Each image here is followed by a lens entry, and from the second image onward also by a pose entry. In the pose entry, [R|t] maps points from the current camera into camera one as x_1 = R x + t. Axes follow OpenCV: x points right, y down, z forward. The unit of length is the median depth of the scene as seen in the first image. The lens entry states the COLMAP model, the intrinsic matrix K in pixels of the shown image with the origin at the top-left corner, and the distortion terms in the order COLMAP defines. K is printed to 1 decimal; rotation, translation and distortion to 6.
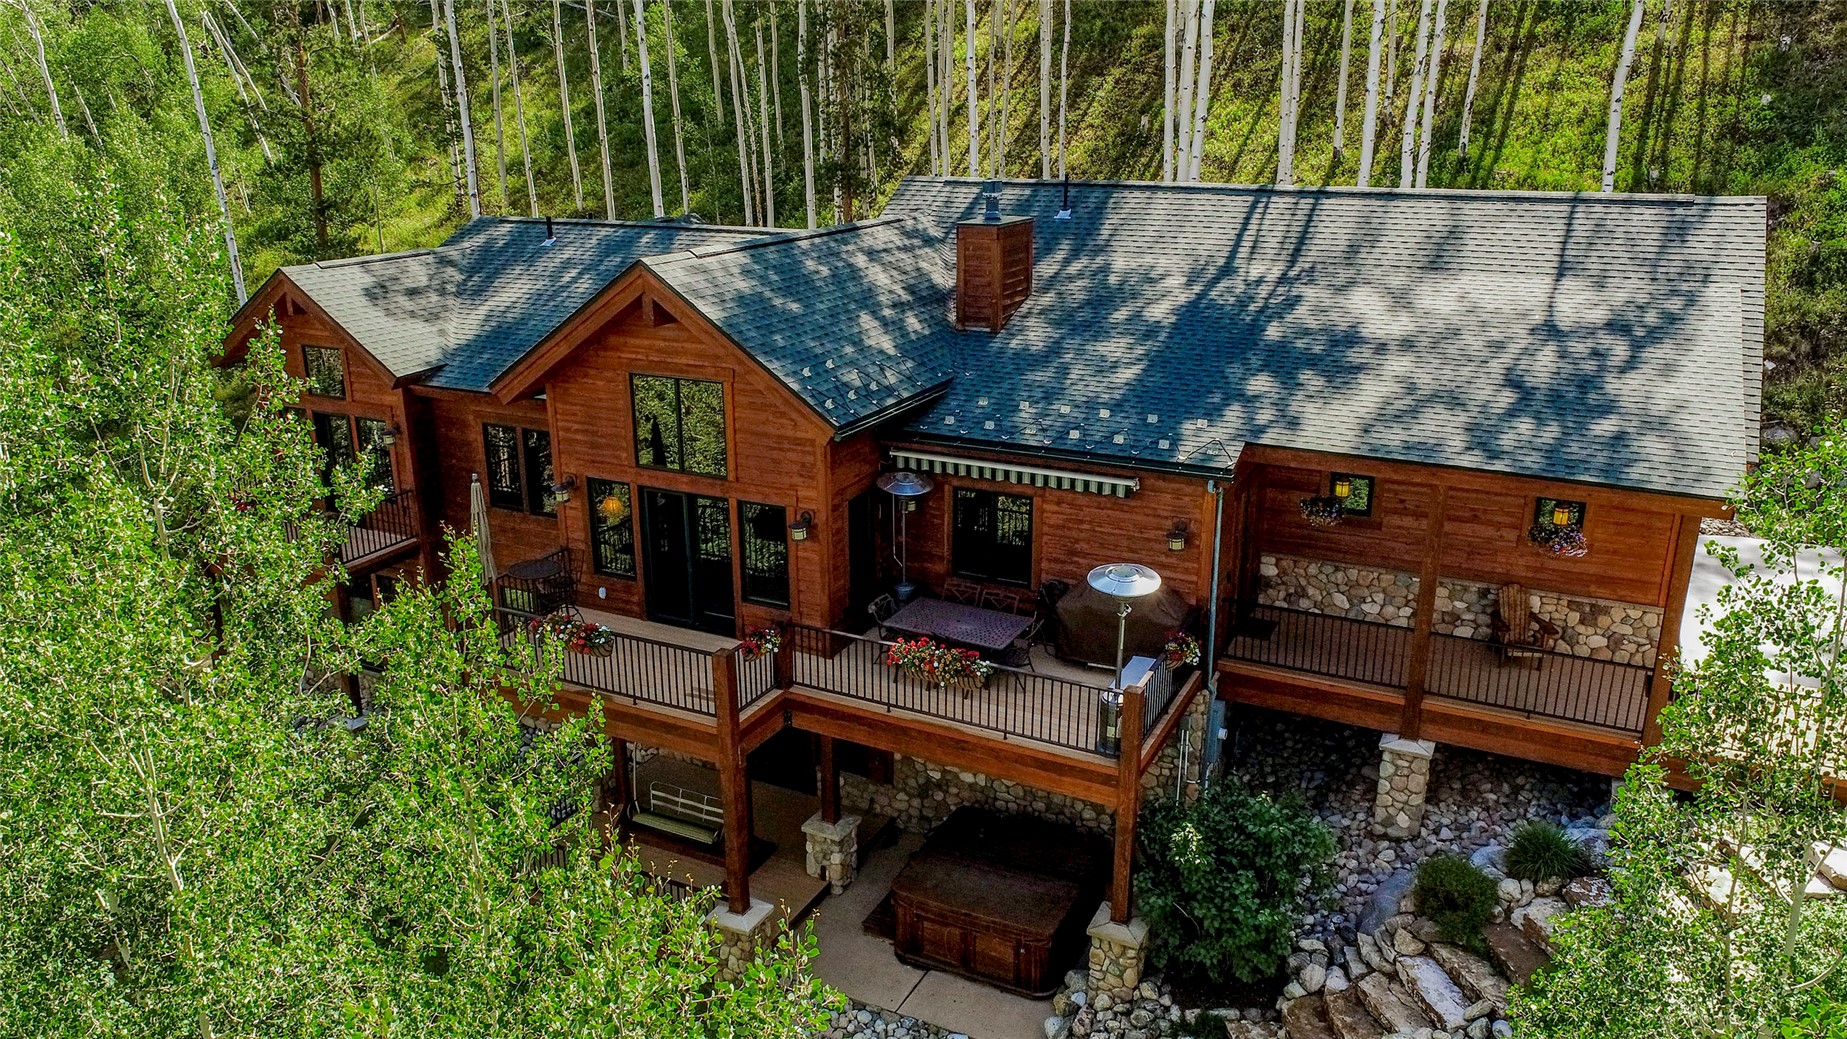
lens RADIAL K [[1287.0, 0, 934.8], [0, 1287.0, 523.3], [0, 0, 1]] dist [-0.012123, 0.001922]
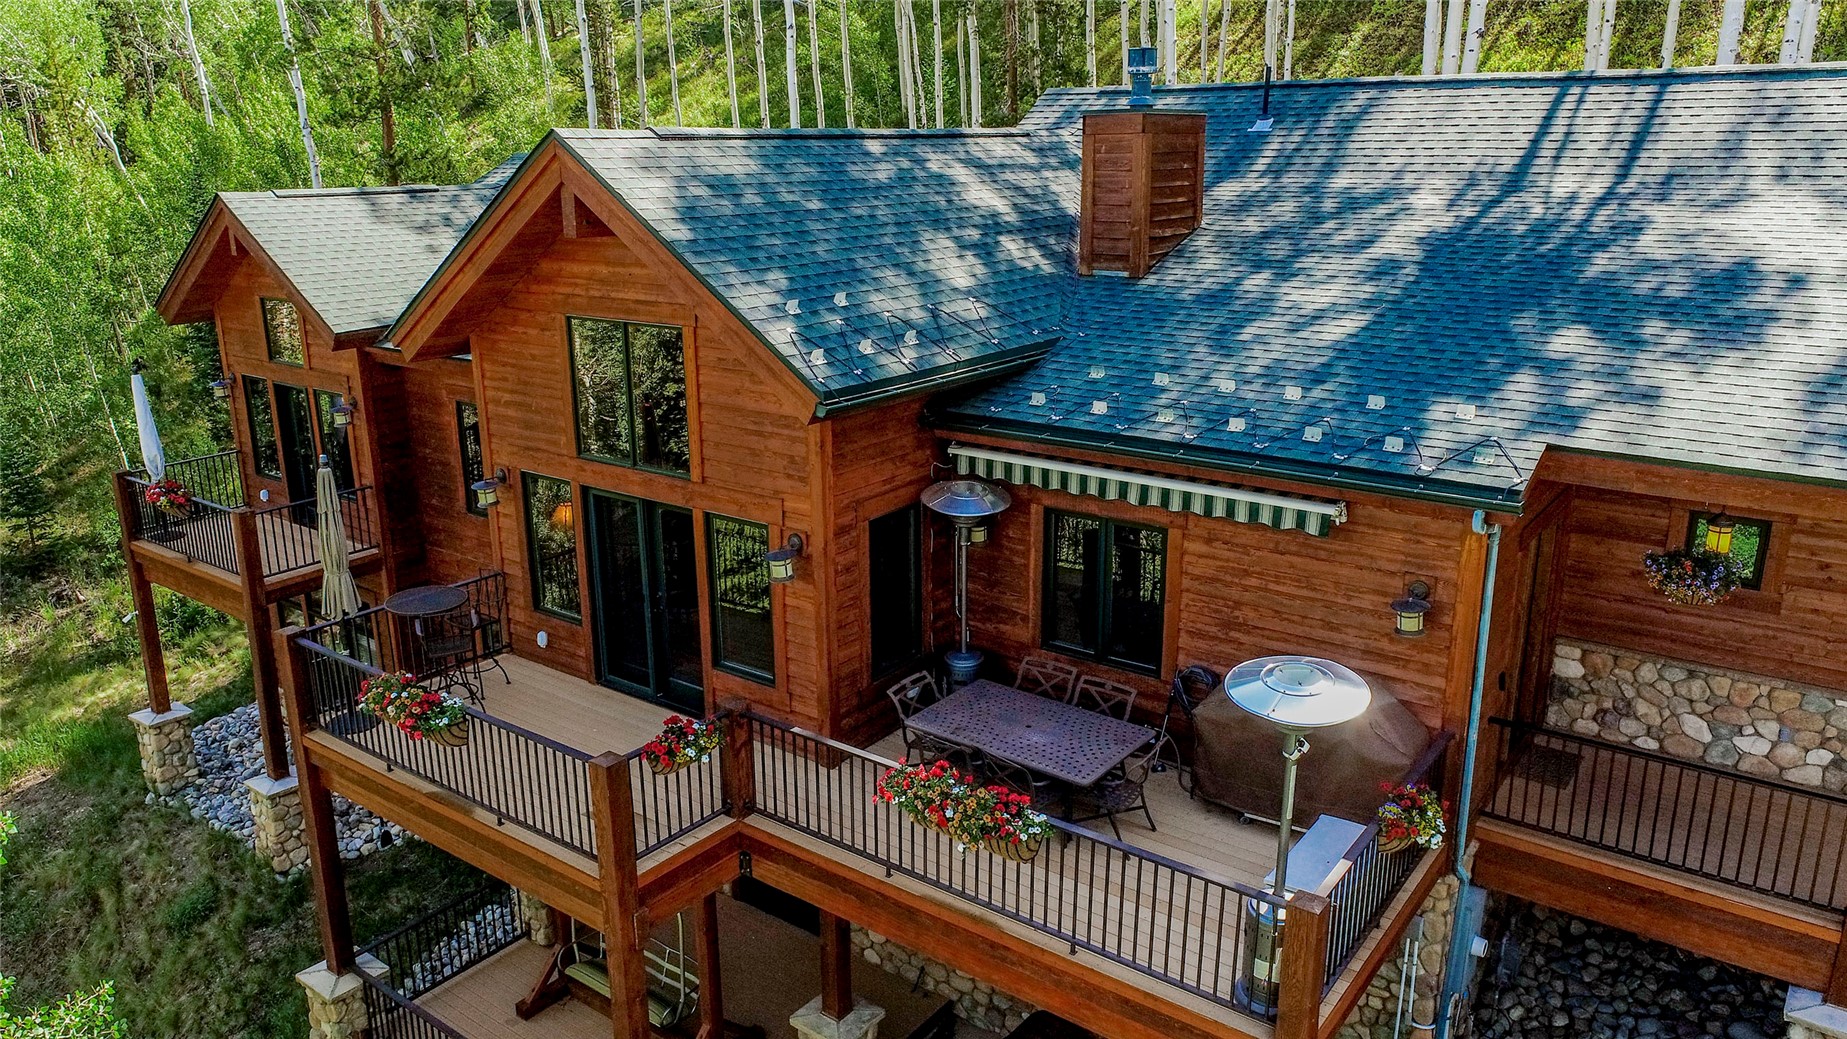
lens RADIAL K [[1287.0, 0, 934.8], [0, 1287.0, 523.3], [0, 0, 1]] dist [-0.012123, 0.001922]
pose [[0.982916, 0.045689, -0.178295, 0.076977], [-0.051025, 0.998373, -0.025453, -0.001711], [0.176842, 0.034116, 0.983648, 0.382994]]
